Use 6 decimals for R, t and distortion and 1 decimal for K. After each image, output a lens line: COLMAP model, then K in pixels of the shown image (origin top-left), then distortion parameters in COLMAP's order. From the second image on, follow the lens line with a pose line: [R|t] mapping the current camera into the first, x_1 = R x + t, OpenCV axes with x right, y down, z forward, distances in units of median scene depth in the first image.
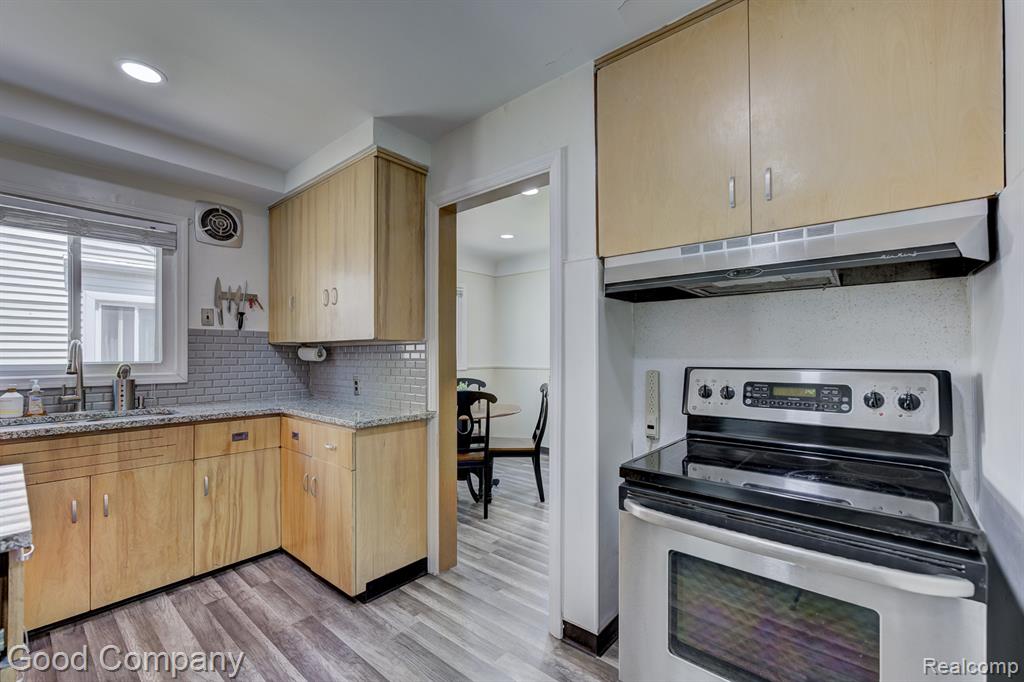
lens RADIAL K [[436.5, 0, 500.1], [0, 436.5, 354.7], [0, 0, 1]] dist [-0.005674, 0.005467]
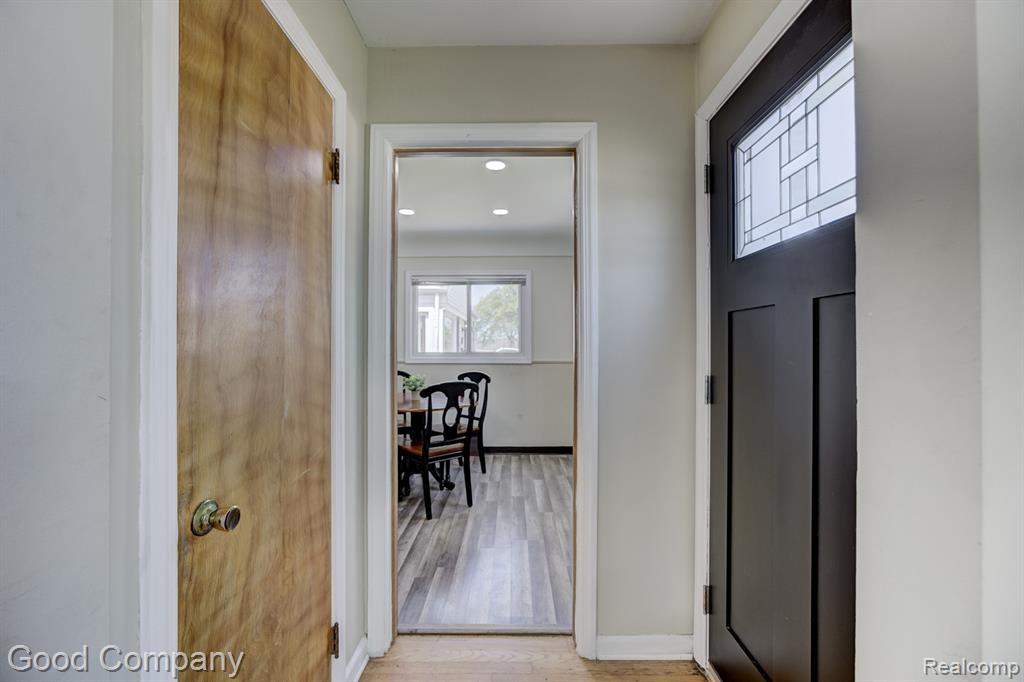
lens RADIAL K [[414.5, 0, 519.5], [0, 414.5, 344.5], [0, 0, 1]] dist [-0.010397, 0.003140]
pose [[0.652861, 0.000654, -0.757478, 1.223709], [-0.006937, 0.999963, -0.005115, -0.001881], [0.757446, 0.008594, 0.652841, 0.895345]]
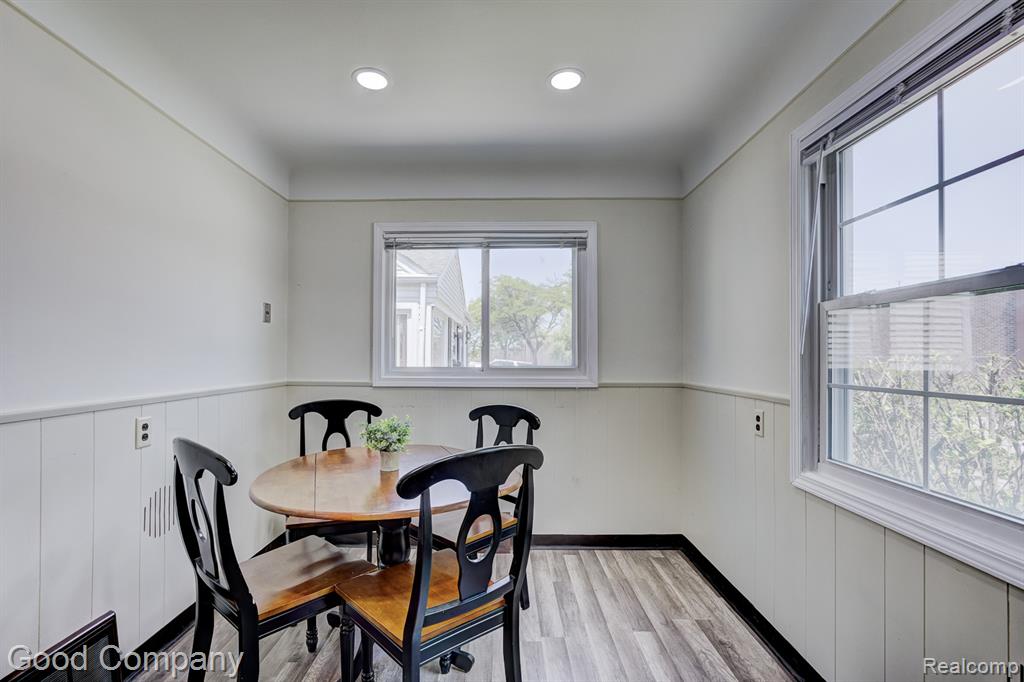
lens RADIAL K [[469.6, 0, 517.8], [0, 469.6, 350.8], [0, 0, 1]] dist [-0.001310, 0.000328]
pose [[0.661437, -0.006689, -0.749971, 0.597795], [-0.007507, 0.999851, -0.015539, 0.000788], [0.749963, 0.015908, 0.661288, 1.218939]]
